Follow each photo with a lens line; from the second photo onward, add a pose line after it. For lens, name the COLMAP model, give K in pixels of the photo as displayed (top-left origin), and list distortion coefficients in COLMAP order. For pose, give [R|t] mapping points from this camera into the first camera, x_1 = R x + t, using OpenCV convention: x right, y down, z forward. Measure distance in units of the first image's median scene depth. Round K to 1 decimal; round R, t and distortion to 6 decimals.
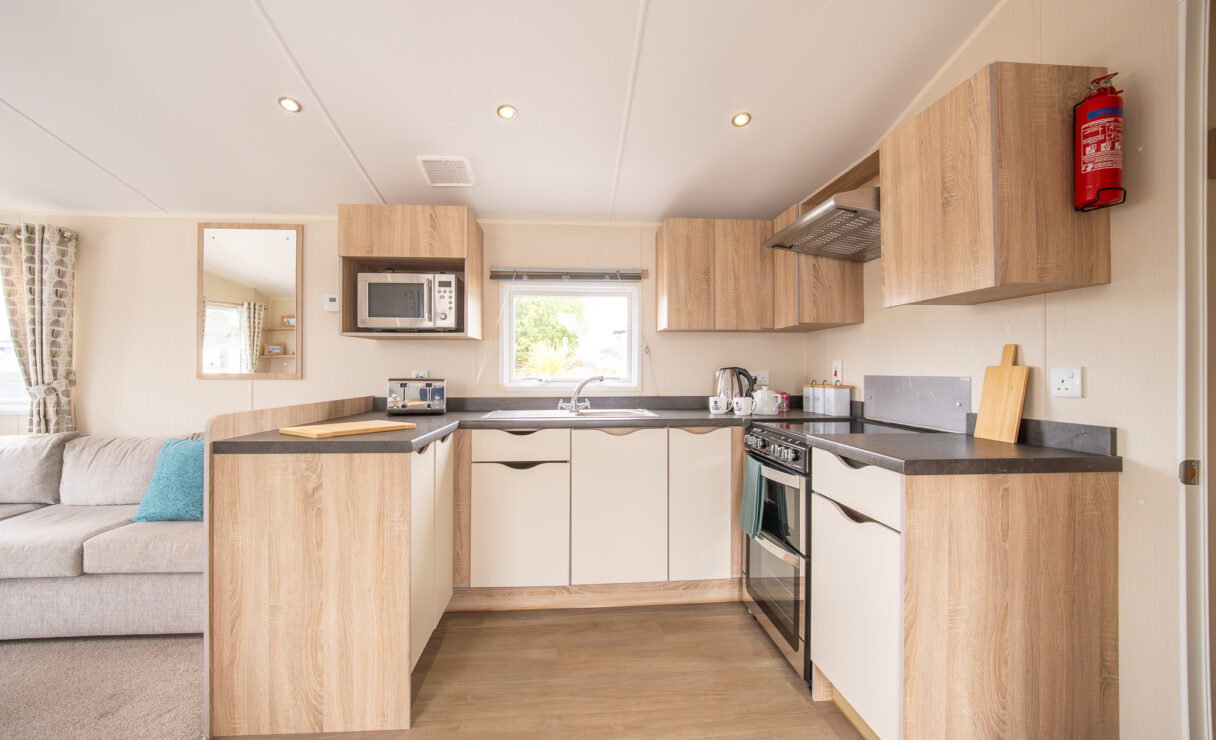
lens RADIAL K [[486.3, 0, 608.2], [0, 486.3, 366.5], [0, 0, 1]] dist [-0.019745, 0.003642]
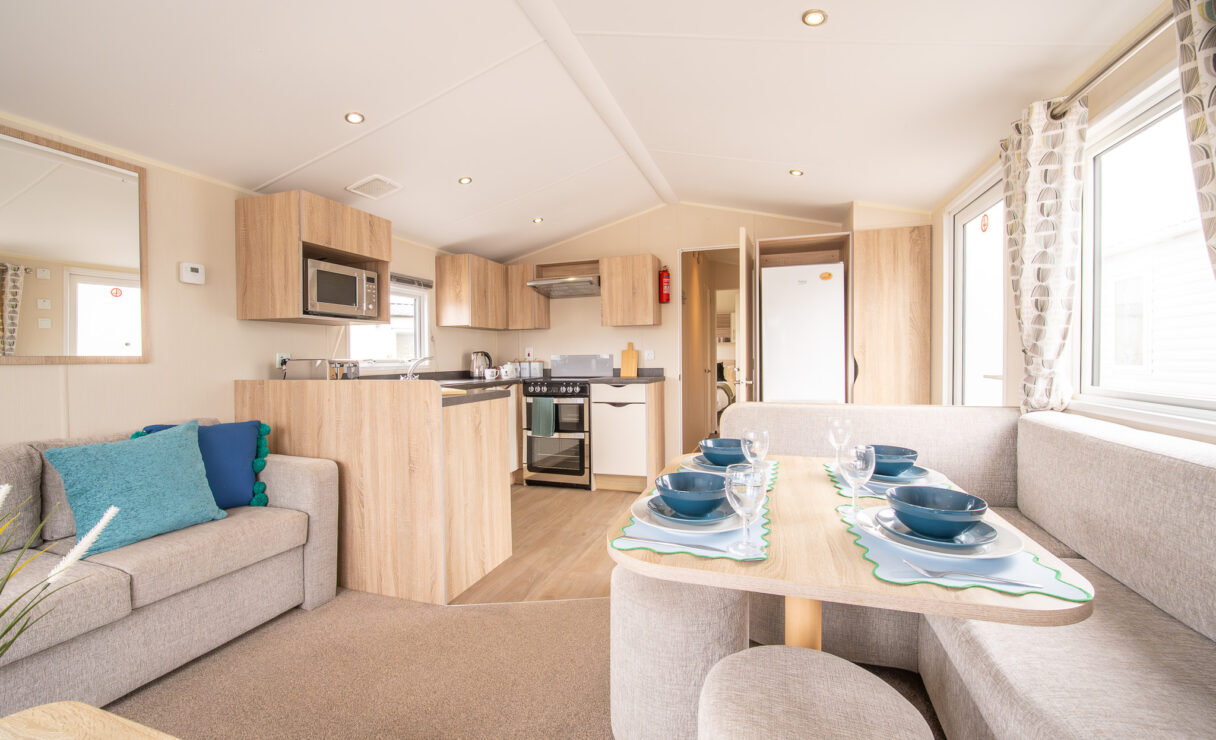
lens RADIAL K [[486.3, 0, 607.1], [0, 486.3, 362.1], [0, 0, 1]] dist [-0.019745, 0.003642]
pose [[0.402176, -0.014026, 0.915455, -1.222861], [0.005562, 0.999902, 0.012876, 0.021526], [-0.915545, -0.000087, 0.402215, -0.015104]]
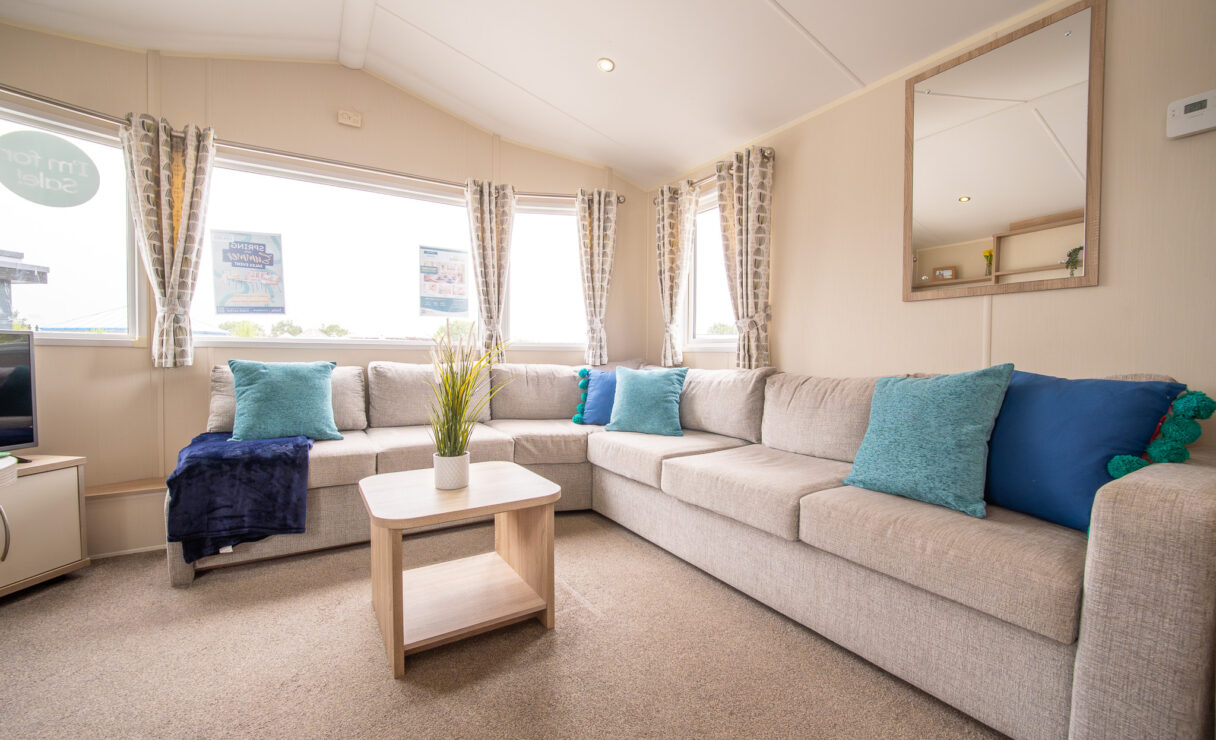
lens RADIAL K [[486.3, 0, 603.0], [0, 486.3, 366.7], [0, 0, 1]] dist [-0.019745, 0.003642]
pose [[0.447650, 0.023981, -0.893887, -0.470451], [-0.003201, 0.999677, 0.025216, 0.119987], [0.894203, -0.008427, 0.447582, 0.321787]]
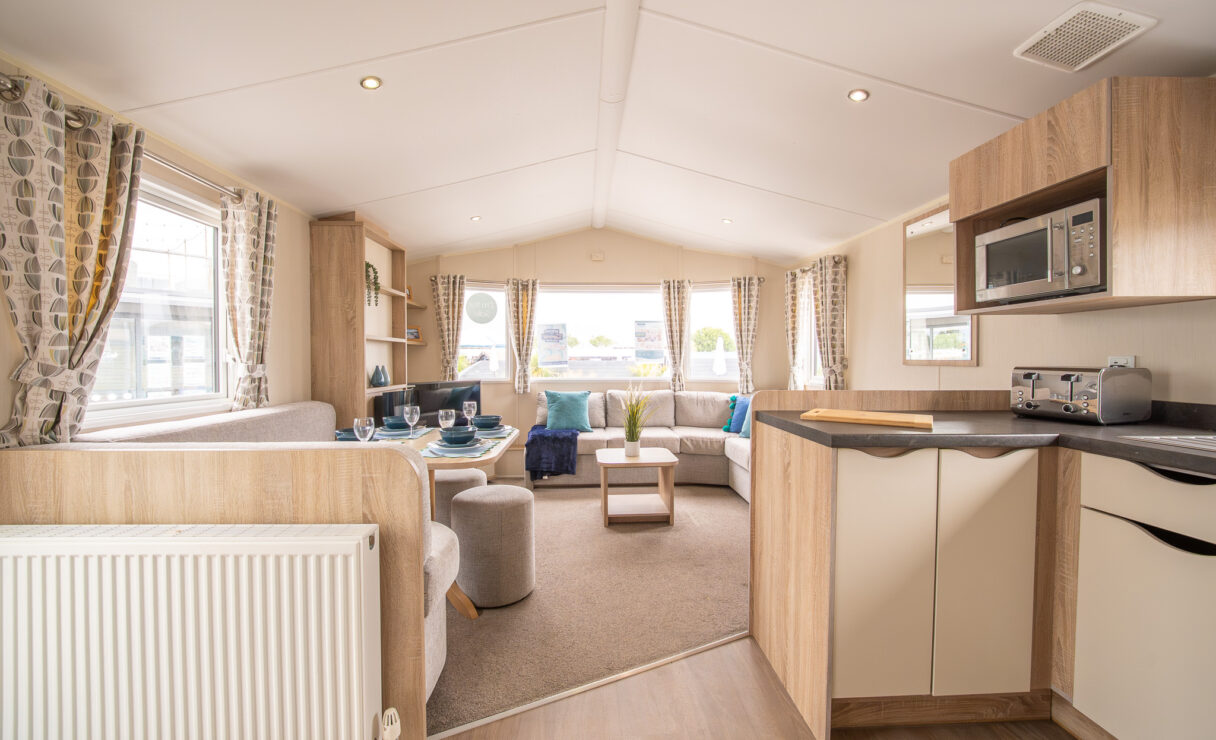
lens RADIAL K [[486.3, 0, 603.0], [0, 486.3, 365.1], [0, 0, 1]] dist [-0.019745, 0.003642]
pose [[-0.042335, 0.011798, -0.999034, 0.321167], [0.007114, 0.999908, 0.011507, 0.009787], [0.999078, -0.006620, -0.042415, 0.408976]]
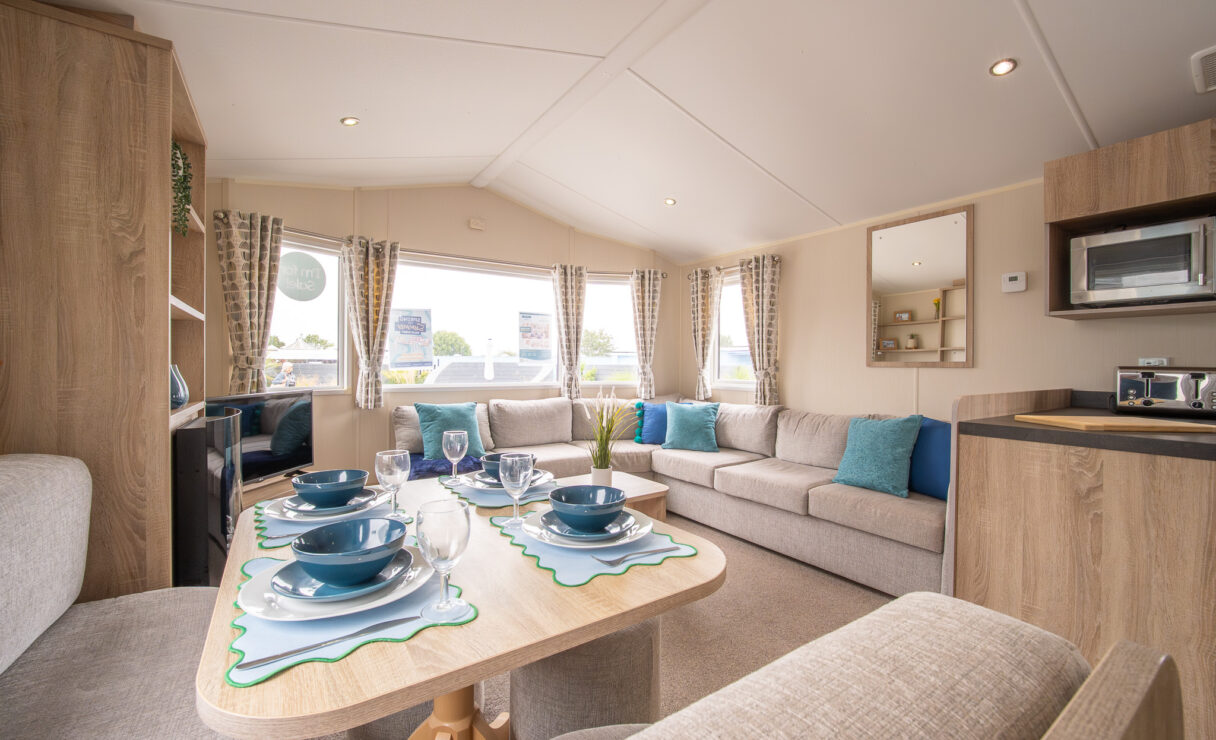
lens RADIAL K [[486.3, 0, 601.8], [0, 486.3, 366.7], [0, 0, 1]] dist [-0.019745, 0.003642]
pose [[0.482762, 0.006028, -0.875731, -0.186420], [-0.000930, 0.999979, 0.006371, 0.021238], [0.875751, -0.002261, 0.482758, -0.100885]]
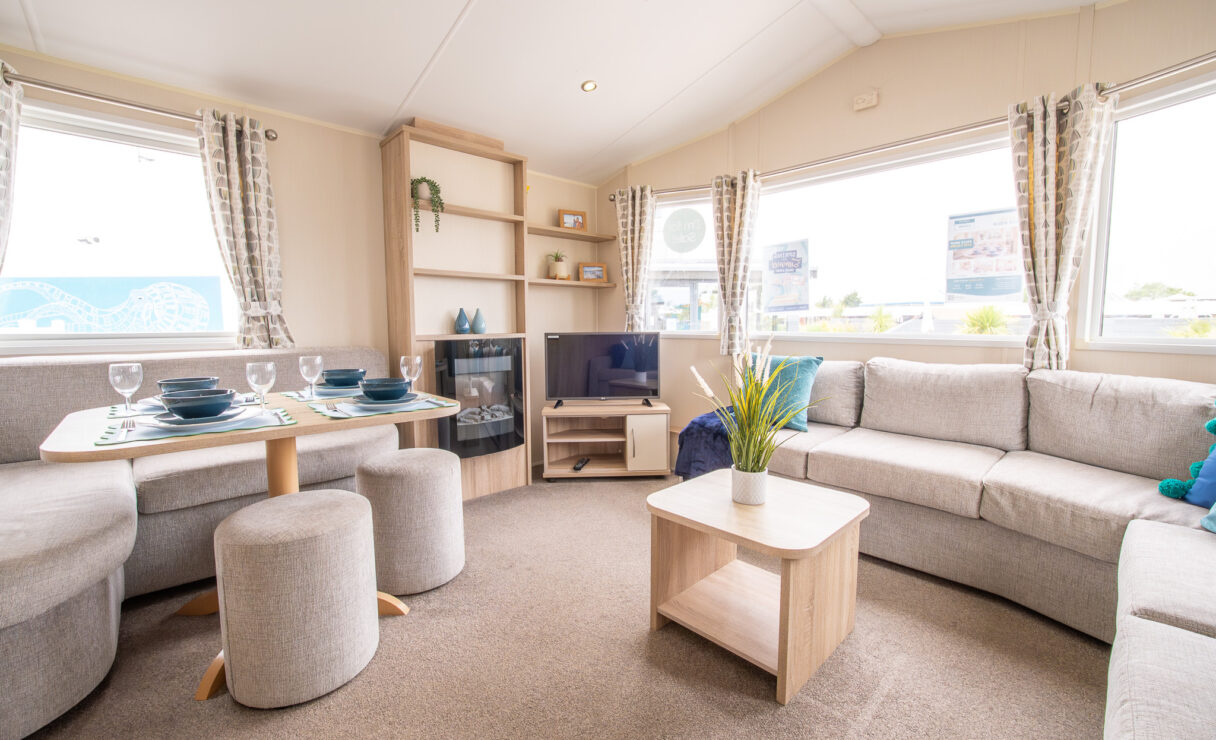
lens RADIAL K [[486.3, 0, 609.1], [0, 486.3, 368.1], [0, 0, 1]] dist [-0.019745, 0.003642]
pose [[-0.783519, 0.062604, -0.618206, -0.608814], [0.005832, 0.995609, 0.093431, 0.059051], [0.621341, 0.069600, -0.780443, 0.820523]]
